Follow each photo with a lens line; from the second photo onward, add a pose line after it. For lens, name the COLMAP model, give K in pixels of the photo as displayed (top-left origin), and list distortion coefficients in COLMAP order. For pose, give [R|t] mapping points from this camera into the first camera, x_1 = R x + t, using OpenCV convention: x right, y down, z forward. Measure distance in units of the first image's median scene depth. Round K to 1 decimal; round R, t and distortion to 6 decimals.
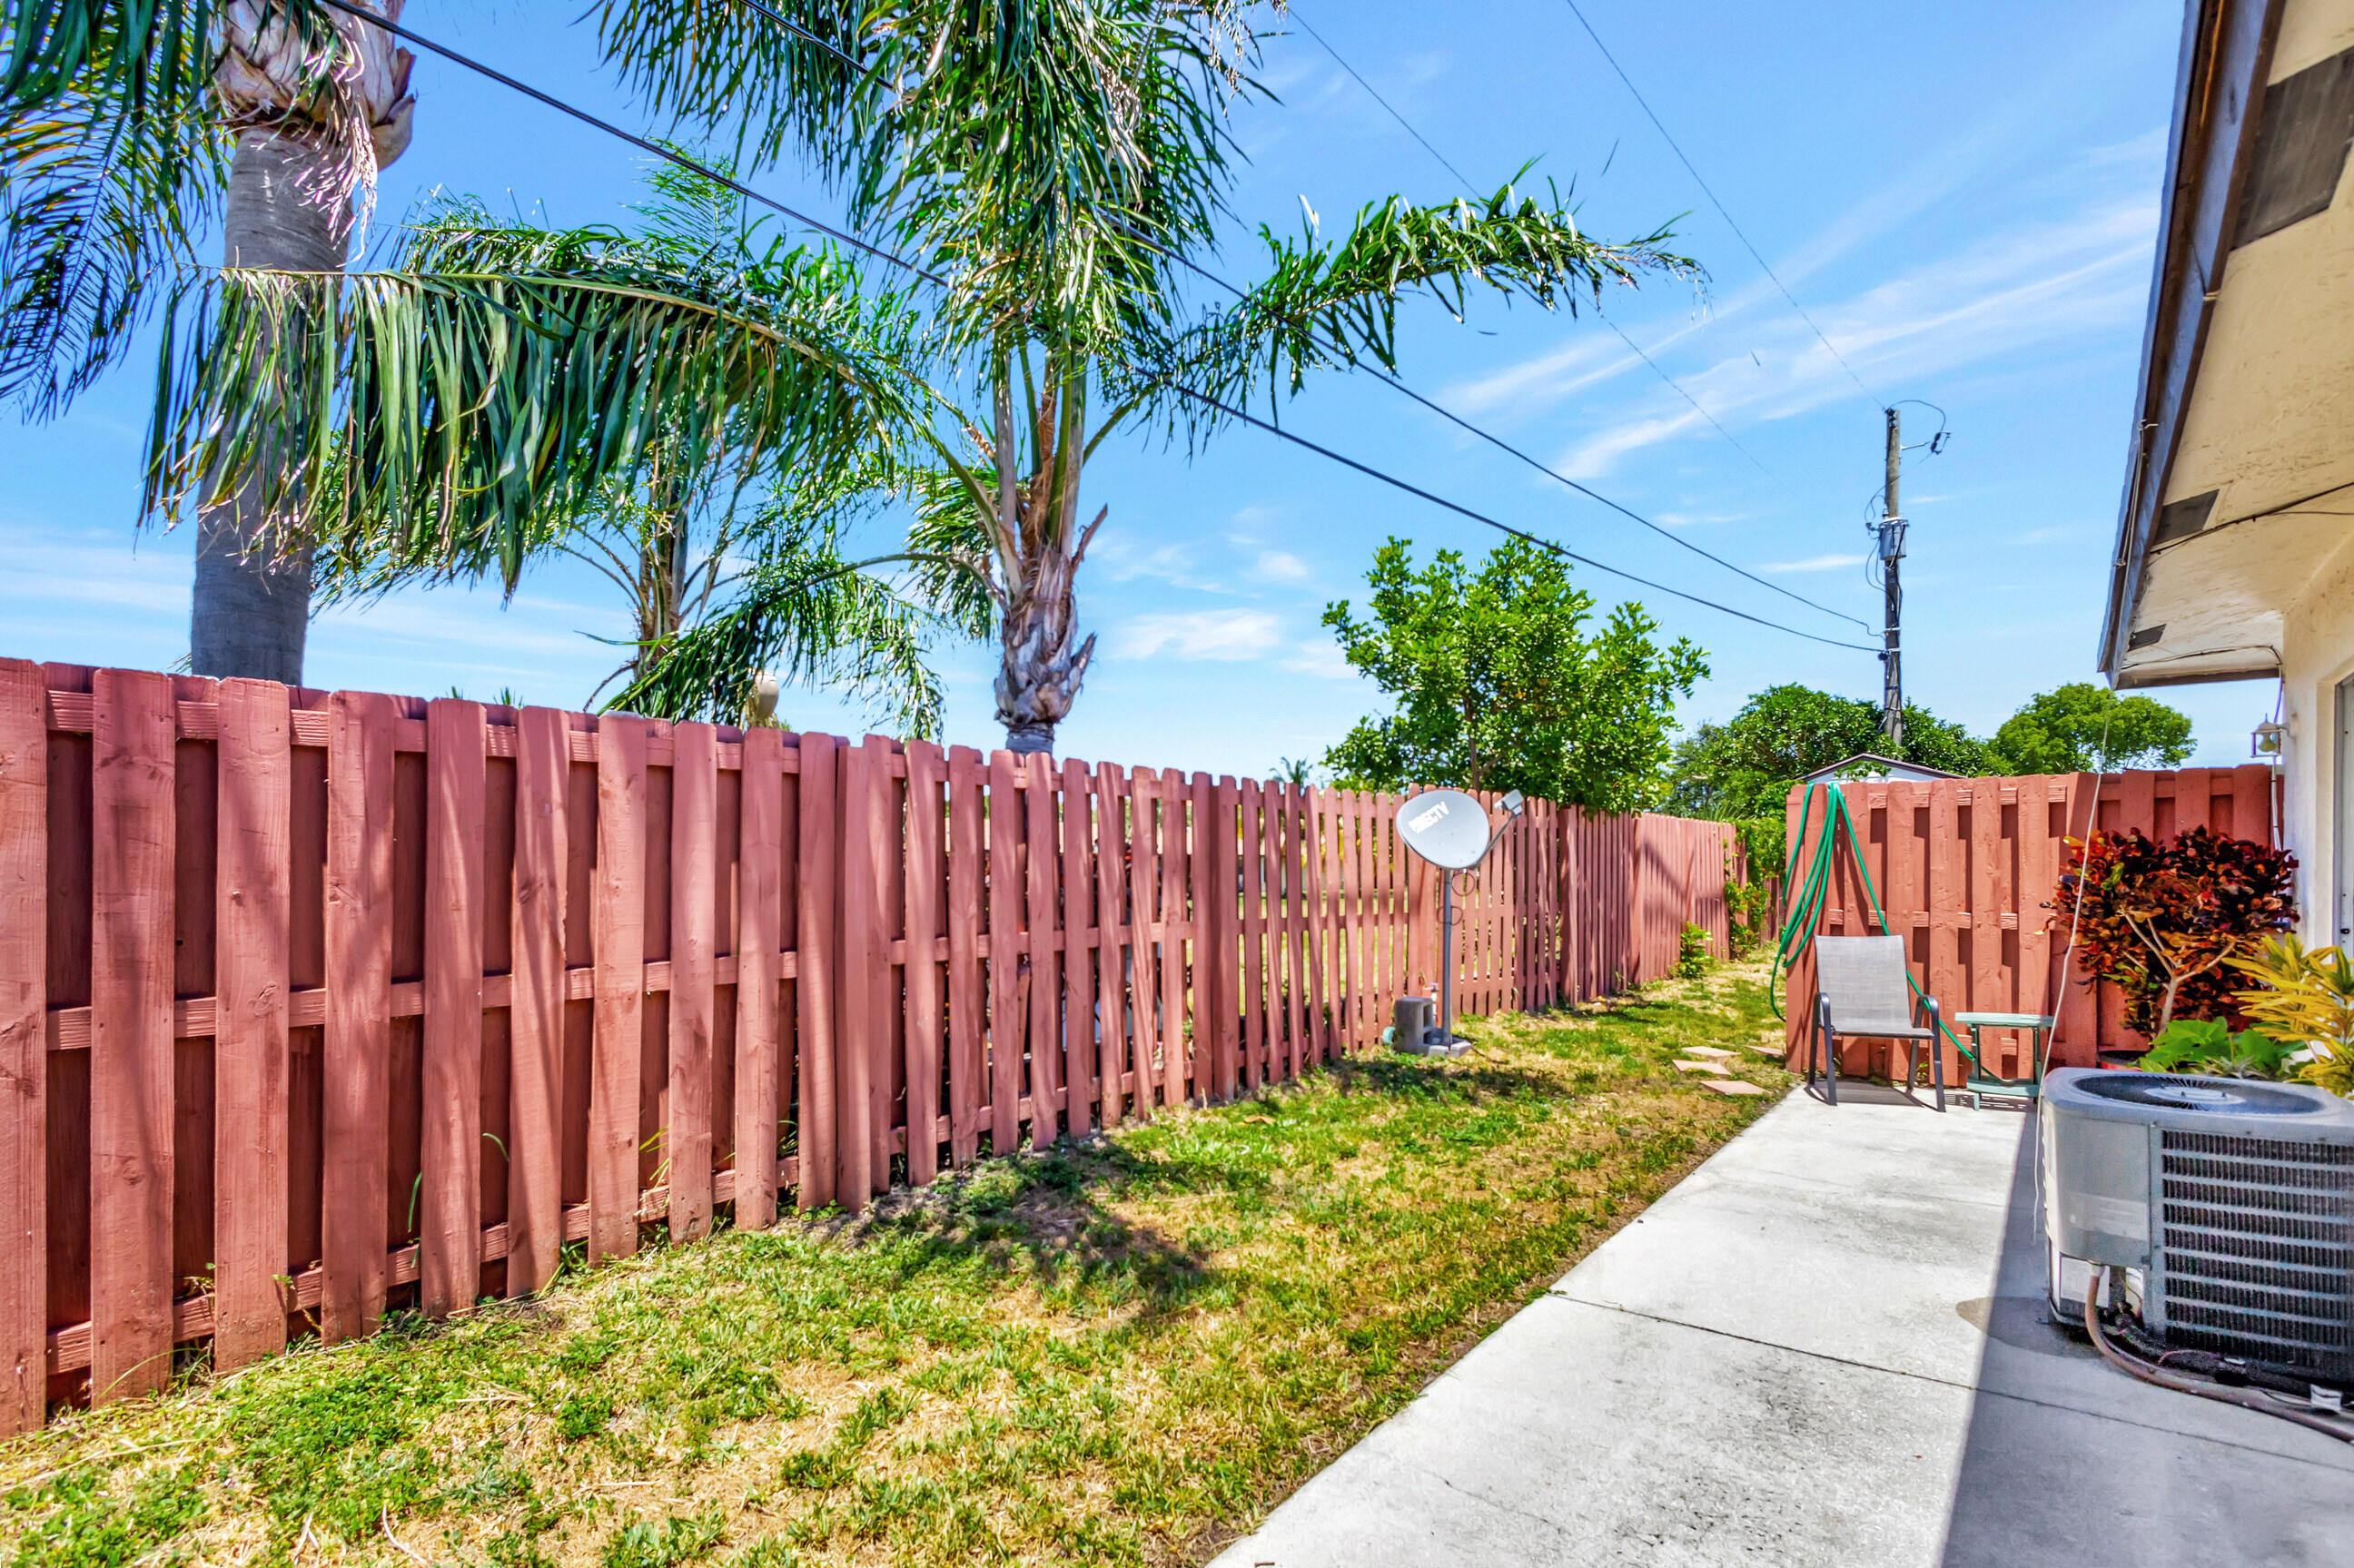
lens RADIAL K [[1113.4, 0, 1182.3], [0, 1113.4, 861.1], [0, 0, 1]] dist [-0.000637, -0.000373]
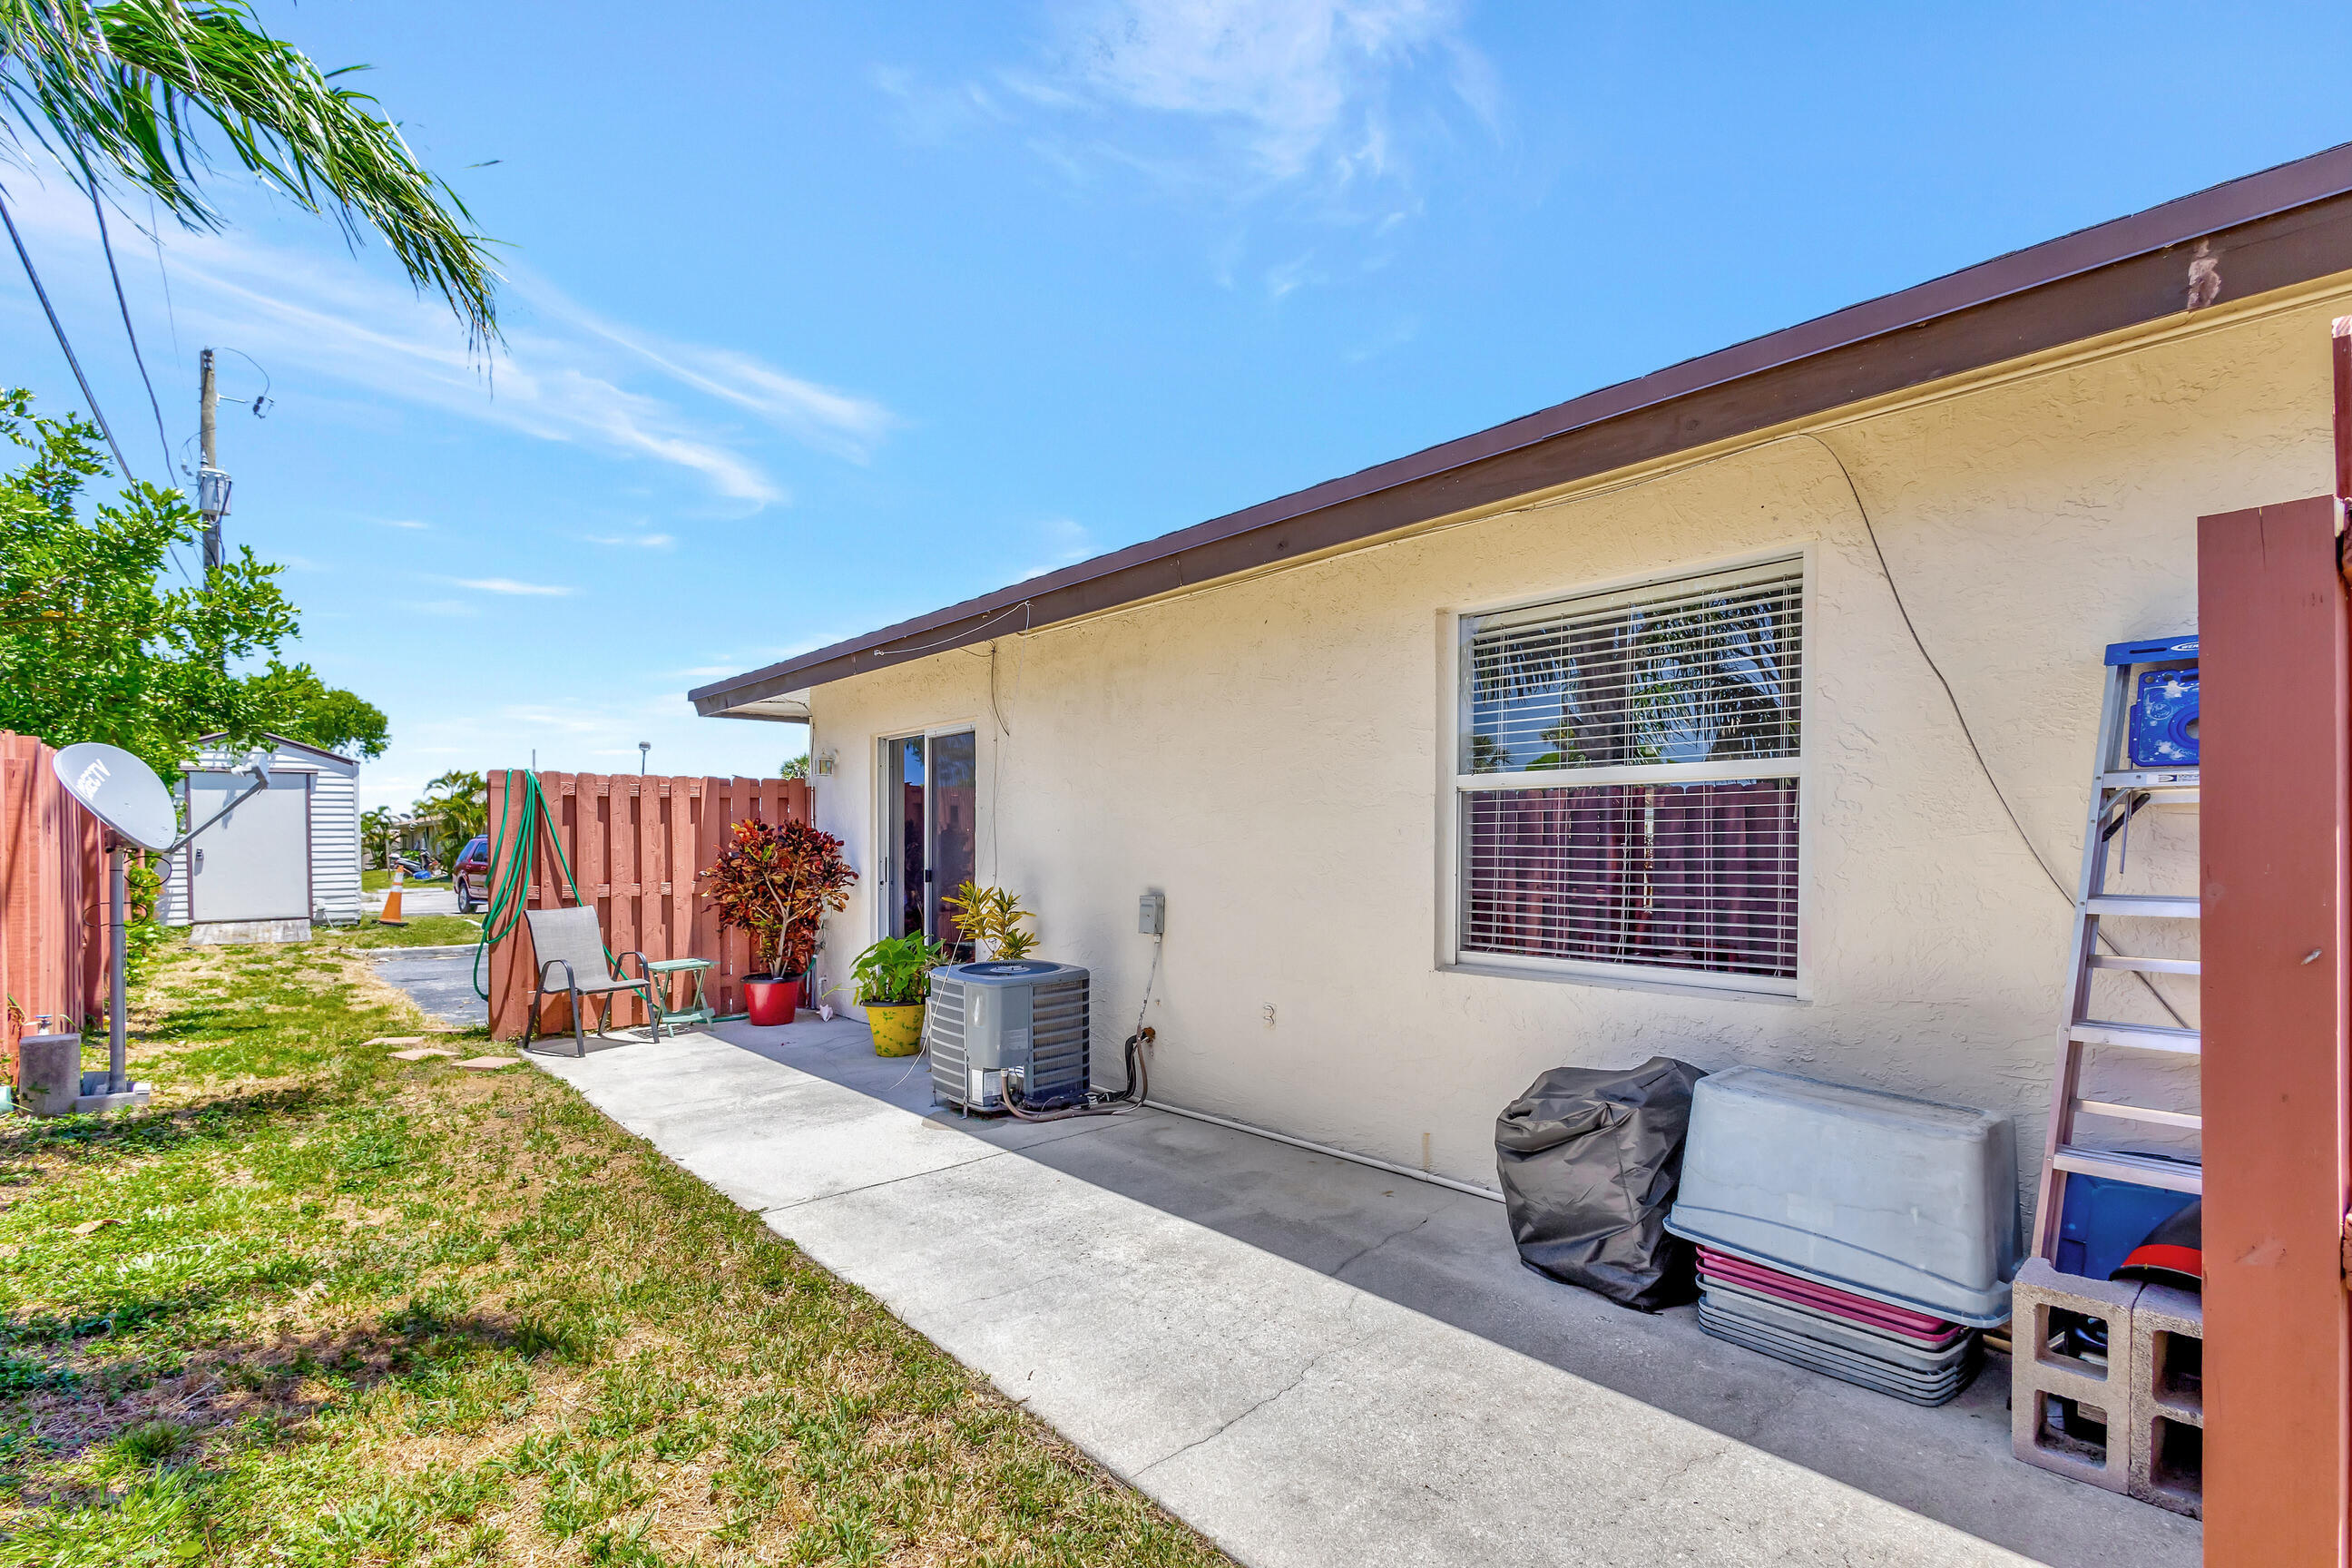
lens RADIAL K [[1099.1, 0, 1173.6], [0, 1099.1, 844.3], [0, 0, 1]] dist [-0.000223, -0.000318]
pose [[0.176699, 0.000069, 0.984265, -0.401380], [-0.000652, 1.000000, 0.000047, 0.002808], [-0.984265, -0.000650, 0.176699, 0.207919]]
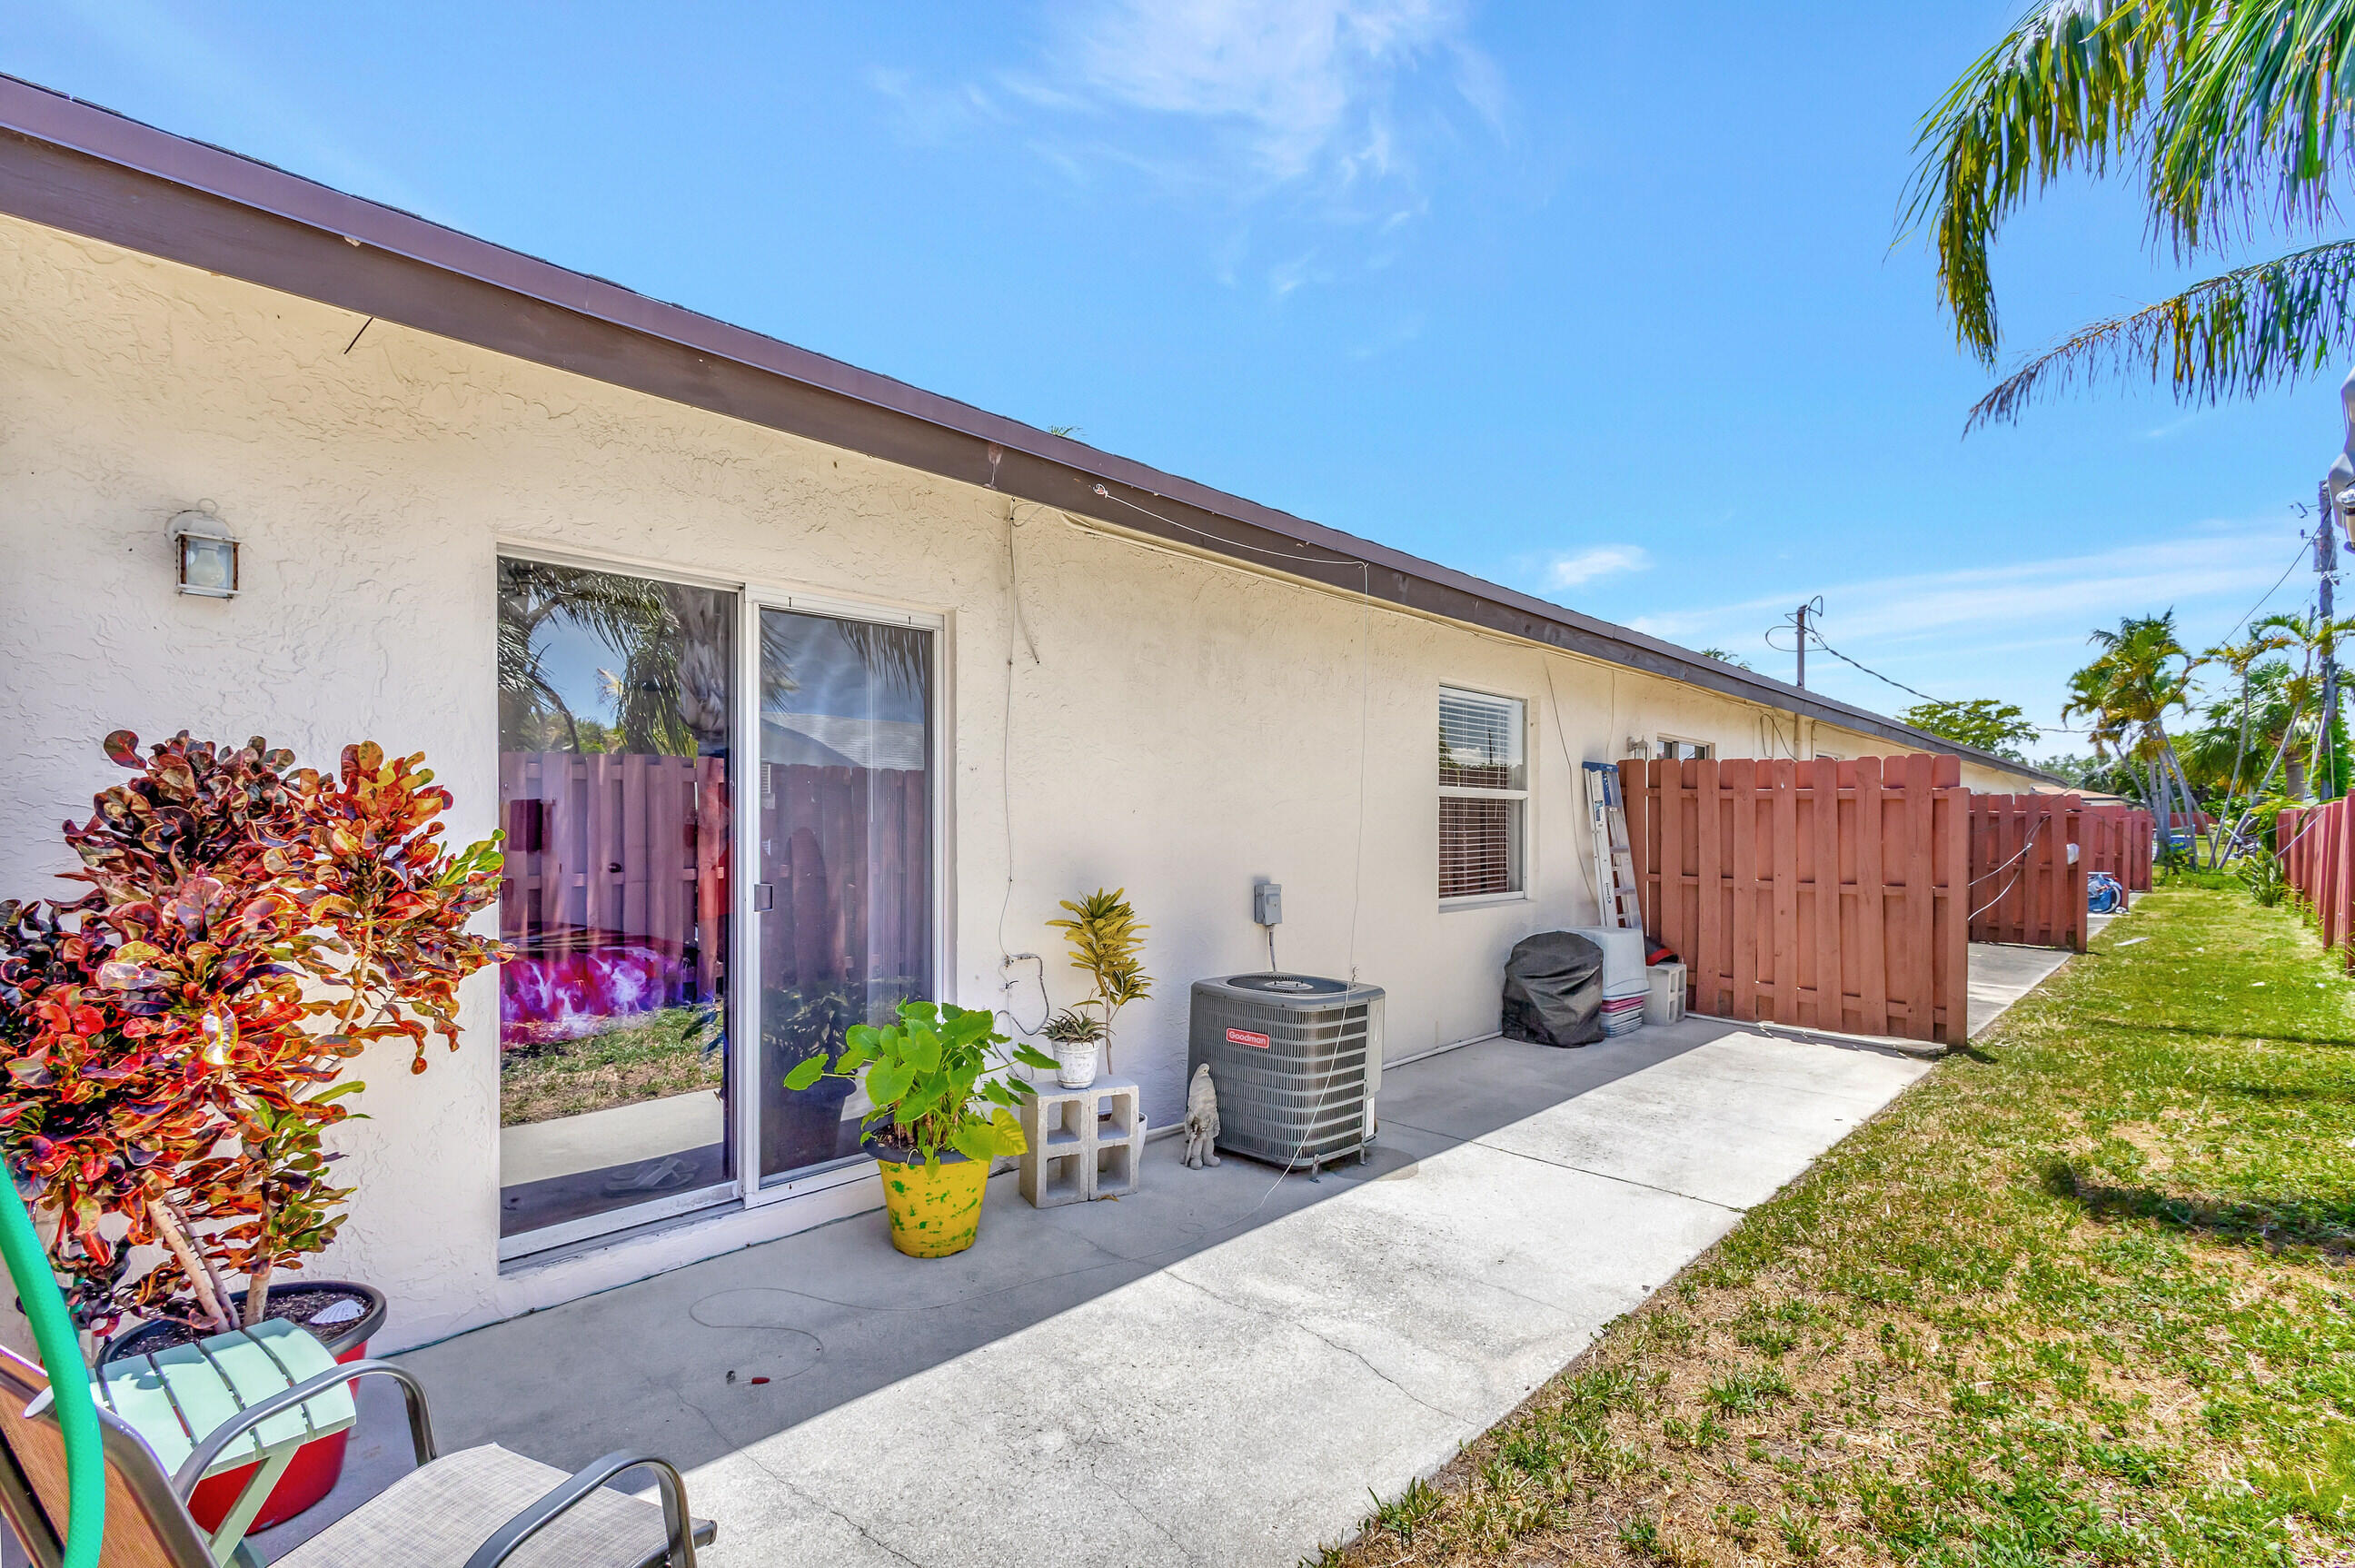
lens RADIAL K [[1098.3, 0, 1175.1], [0, 1098.3, 811.5], [0, 0, 1]] dist [-0.000832, -0.000623]
pose [[-0.996639, -0.007556, 0.081571, 0.460244], [-0.008422, 0.999912, -0.010274, -0.002309], [-0.081486, -0.010926, -0.996615, 1.215563]]
